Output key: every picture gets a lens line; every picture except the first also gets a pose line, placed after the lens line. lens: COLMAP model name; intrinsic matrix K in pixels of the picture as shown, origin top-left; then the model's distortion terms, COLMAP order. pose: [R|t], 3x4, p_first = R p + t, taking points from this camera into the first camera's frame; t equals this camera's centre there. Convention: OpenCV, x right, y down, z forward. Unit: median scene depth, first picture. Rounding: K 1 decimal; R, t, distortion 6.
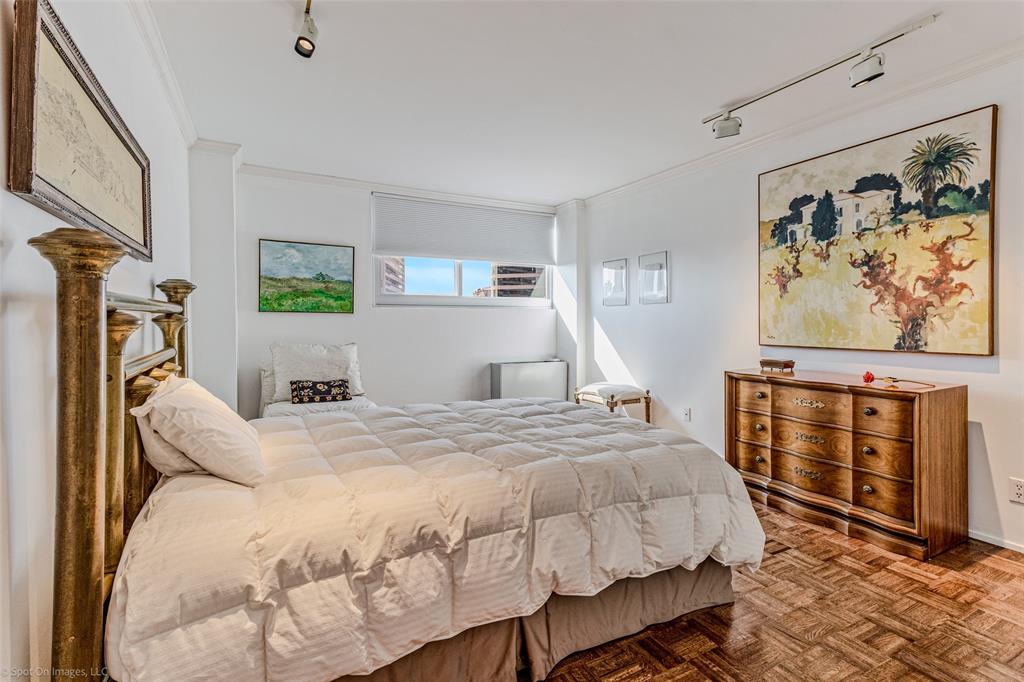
lens RADIAL K [[480.3, 0, 519.2], [0, 480.3, 321.2], [0, 0, 1]] dist [0.018989, 0.001931]
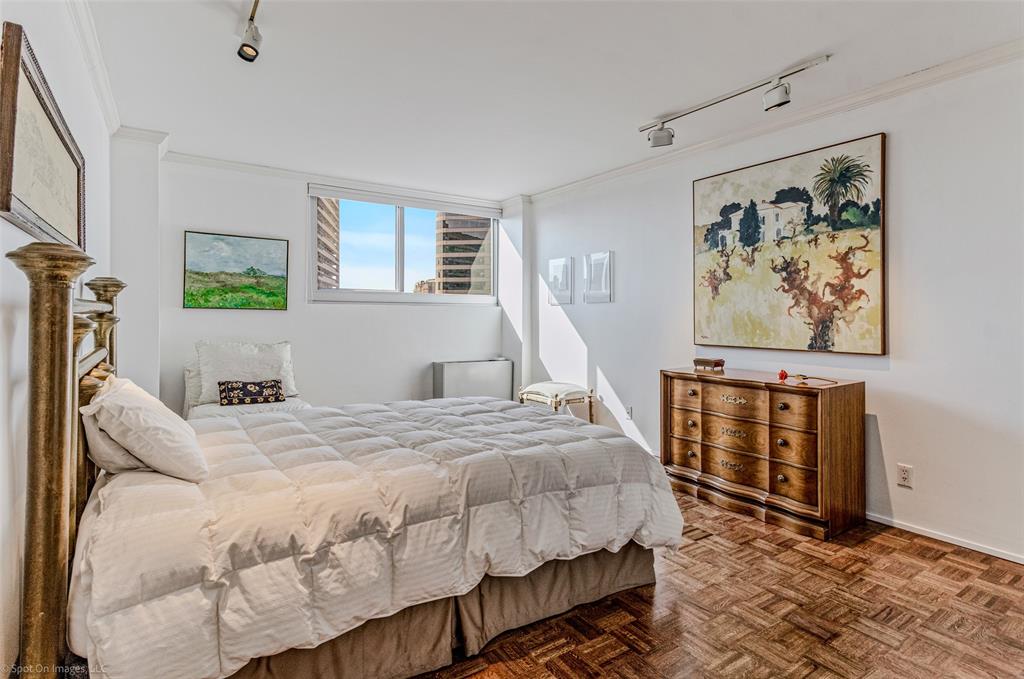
lens RADIAL K [[520.1, 0, 513.7], [0, 520.1, 314.1], [0, 0, 1]] dist [0.014319, 0.001021]
pose [[0.995874, 0.006880, 0.090491, 0.017261], [-0.006504, 0.999969, -0.004448, -0.014923], [-0.090519, 0.003841, 0.995887, -0.142479]]
